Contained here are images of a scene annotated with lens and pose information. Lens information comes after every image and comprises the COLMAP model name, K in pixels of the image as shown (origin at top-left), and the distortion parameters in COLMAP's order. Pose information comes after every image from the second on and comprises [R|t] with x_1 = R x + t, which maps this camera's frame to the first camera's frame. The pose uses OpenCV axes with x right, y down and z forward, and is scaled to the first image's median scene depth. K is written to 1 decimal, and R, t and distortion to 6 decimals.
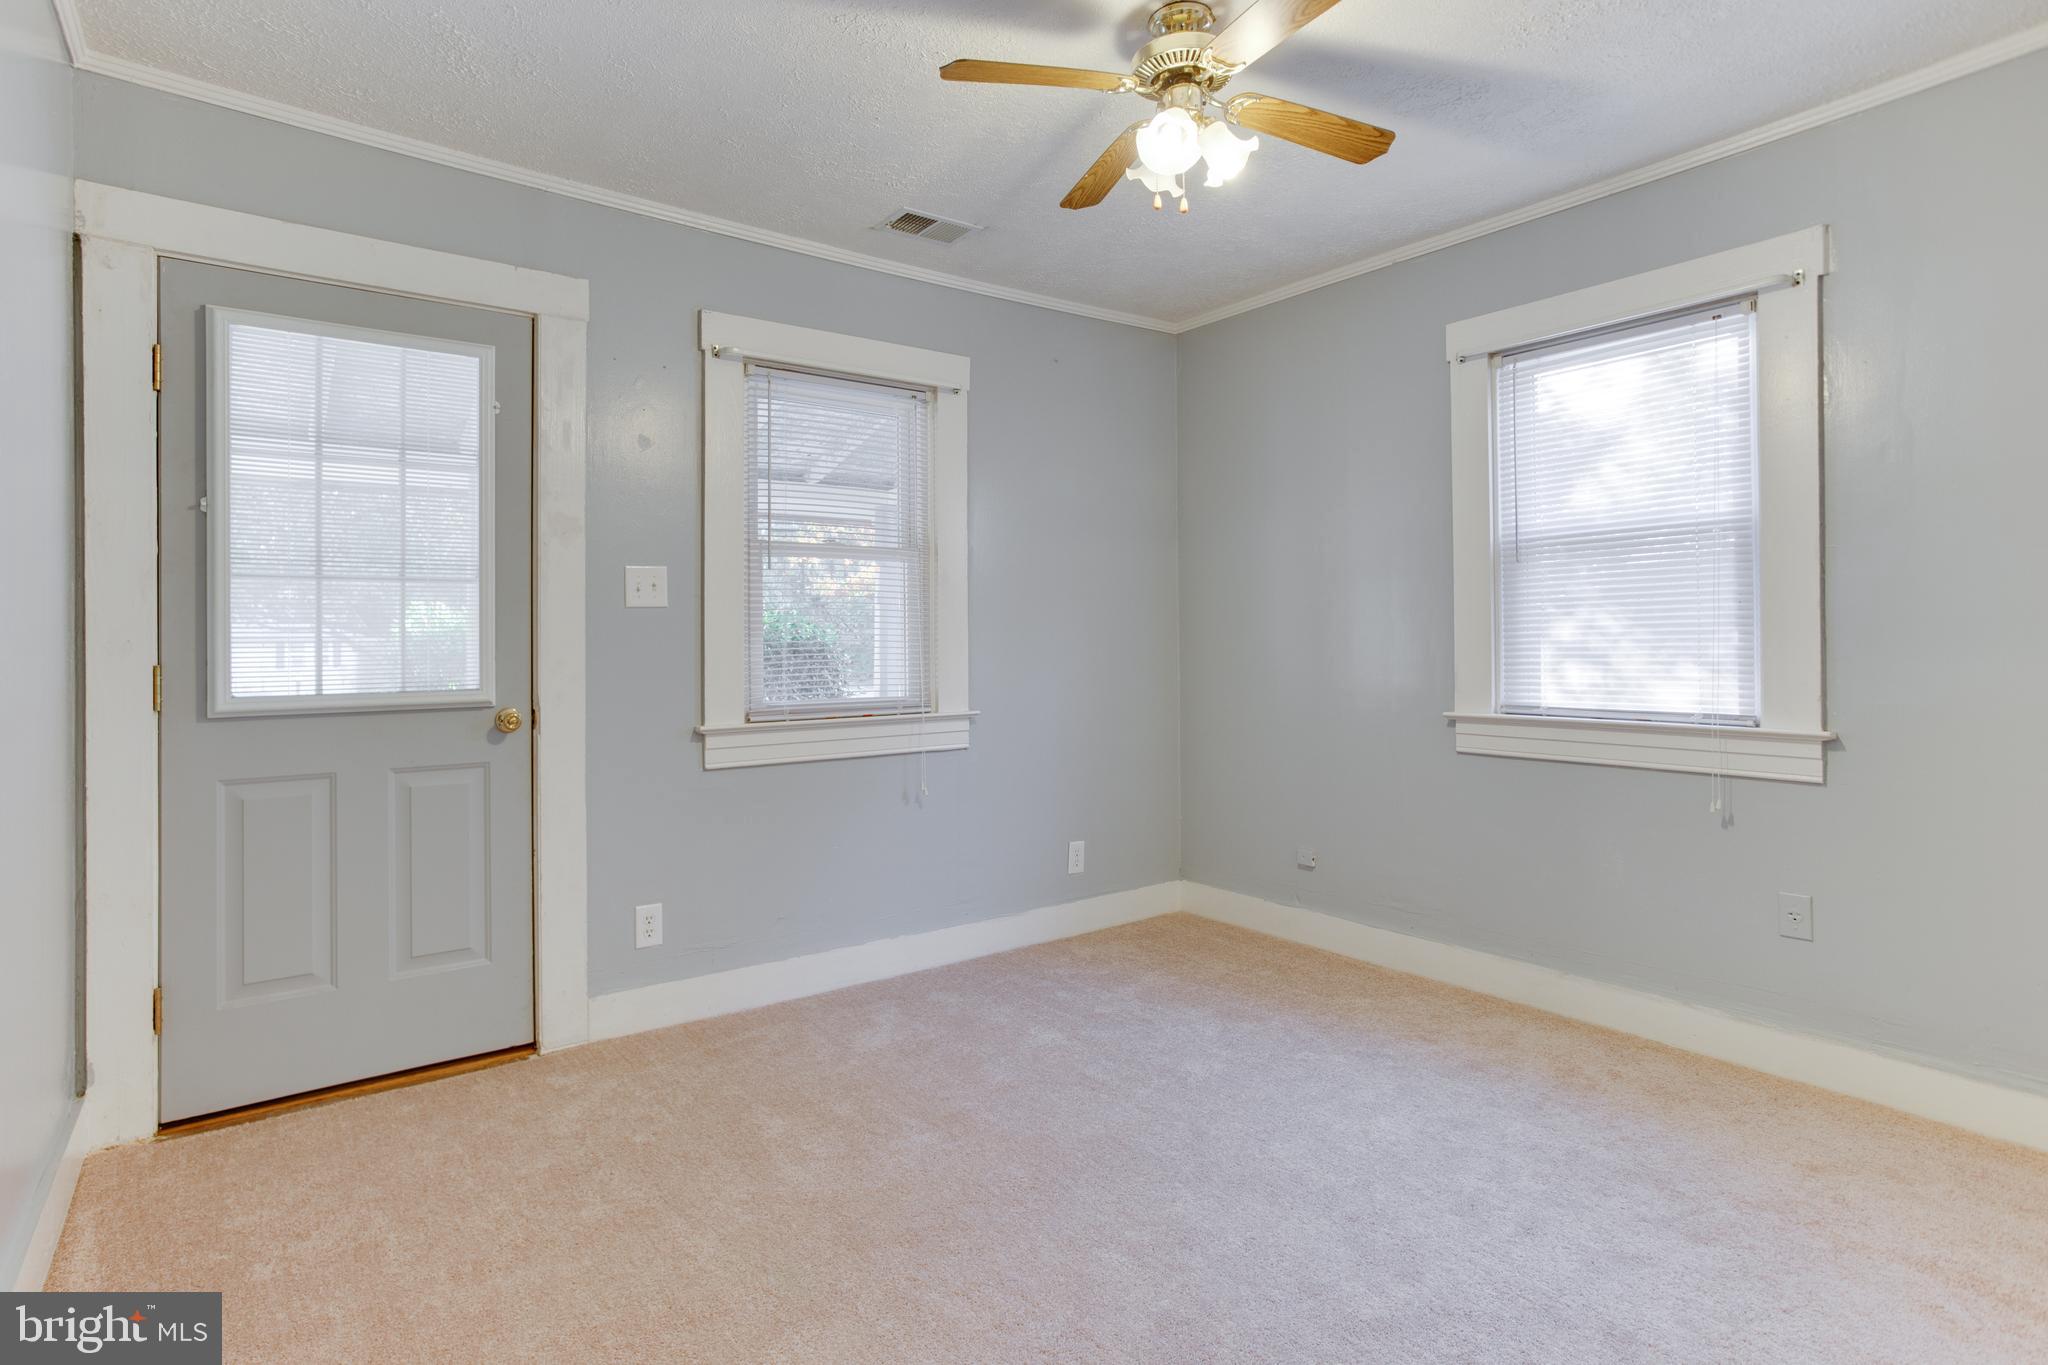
lens RADIAL K [[1051.4, 0, 997.4], [0, 1051.4, 627.9], [0, 0, 1]] dist [-0.050185, 0.036752]
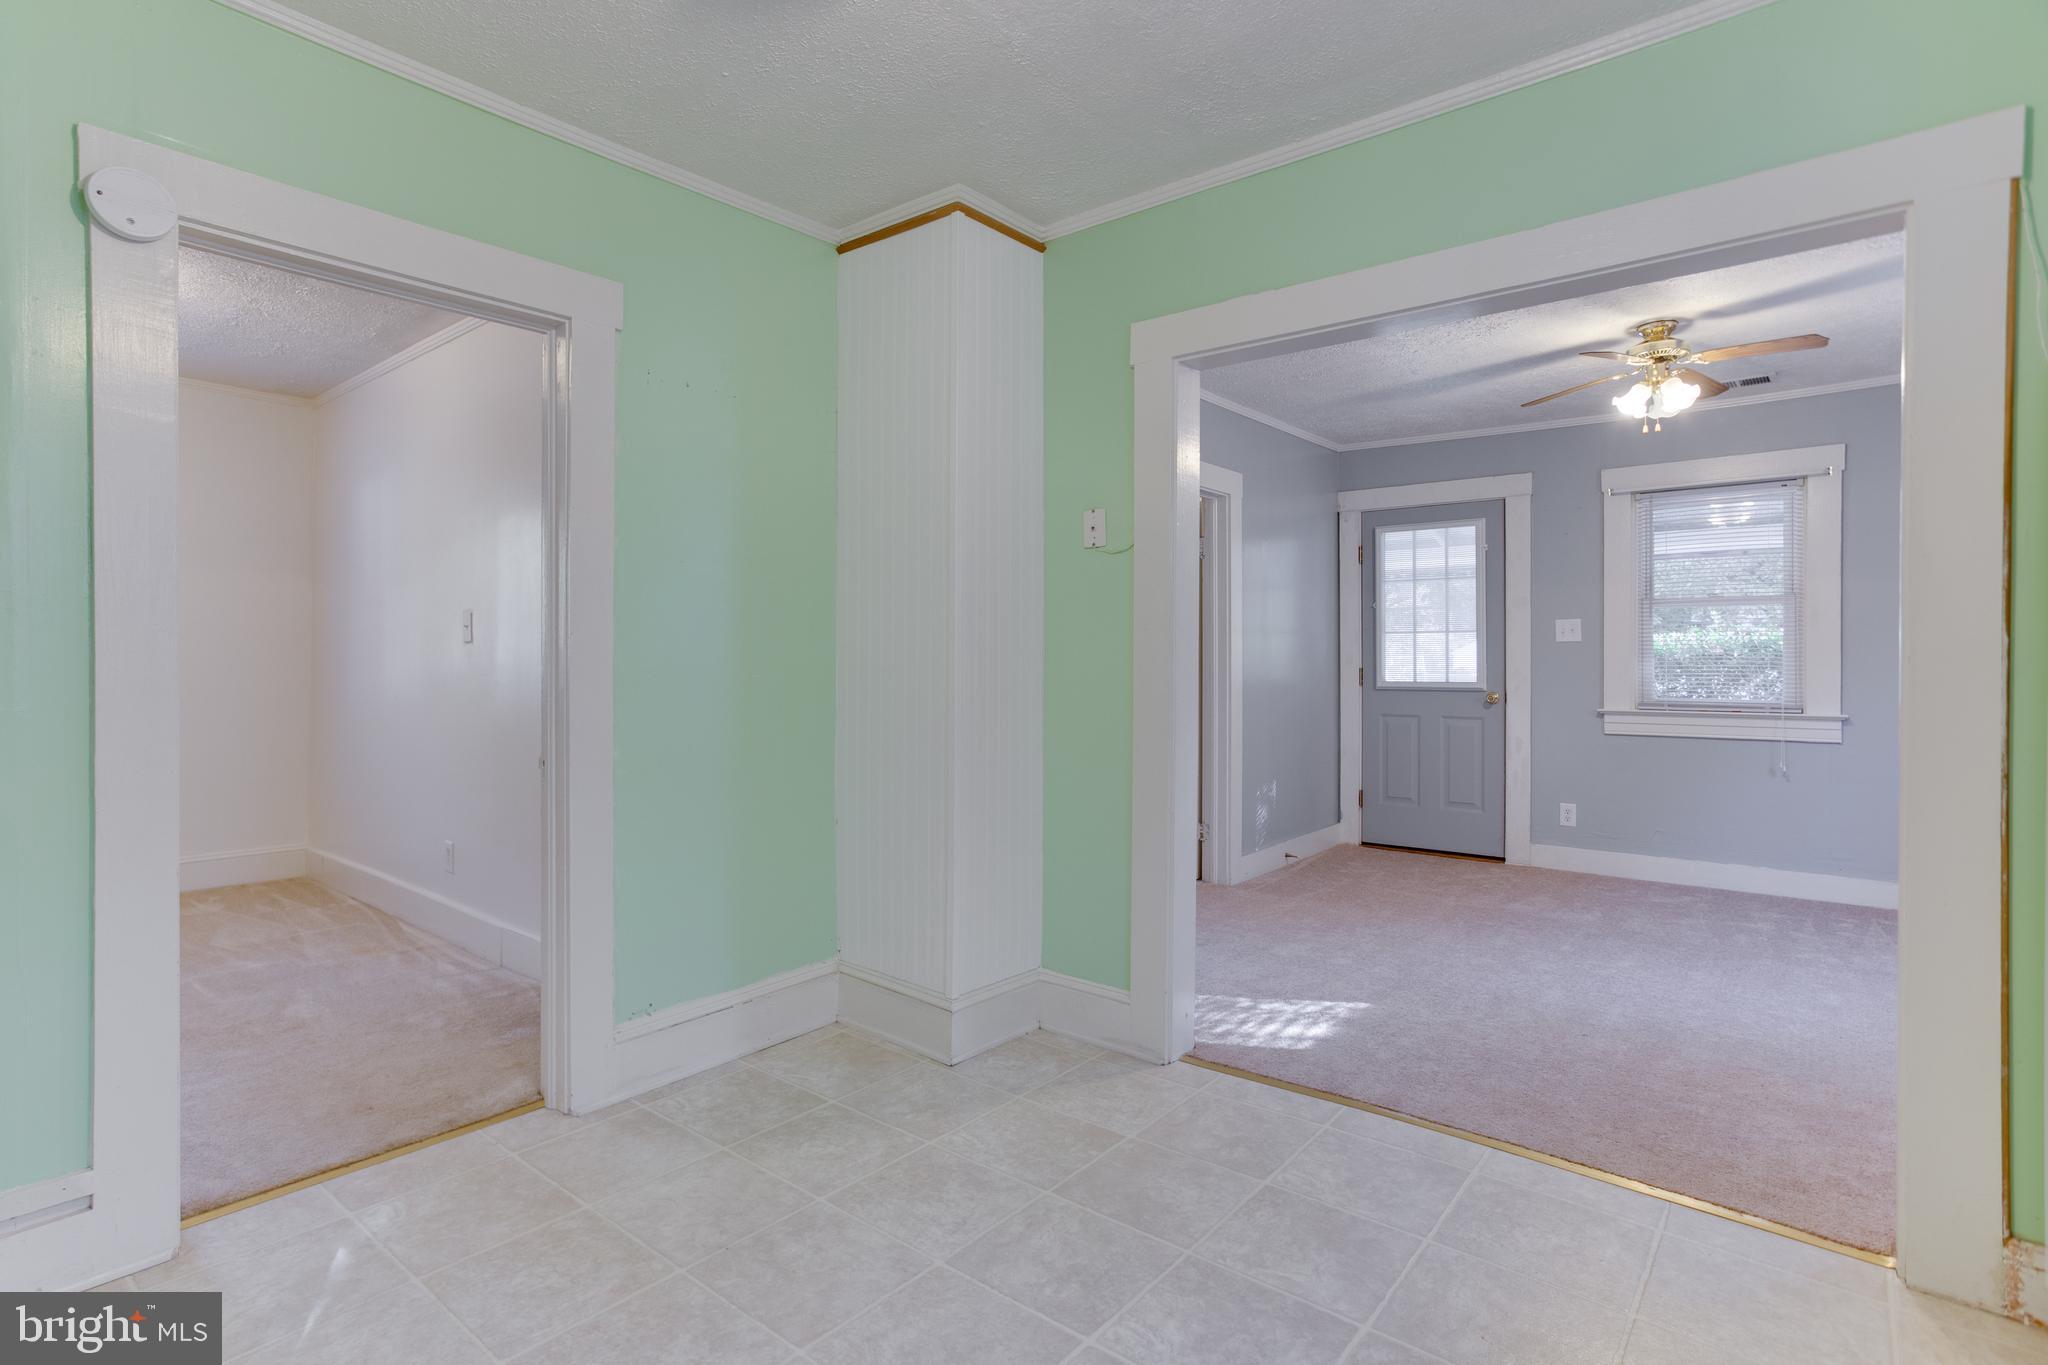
lens RADIAL K [[1022.9, 0, 993.0], [0, 1022.9, 650.0], [0, 0, 1]] dist [-0.045311, 0.031234]
pose [[0.219518, -0.001144, -0.975608, 1.200740], [0.011164, 0.999937, 0.001339, -0.019335], [0.975545, -0.011185, 0.219517, -0.384025]]
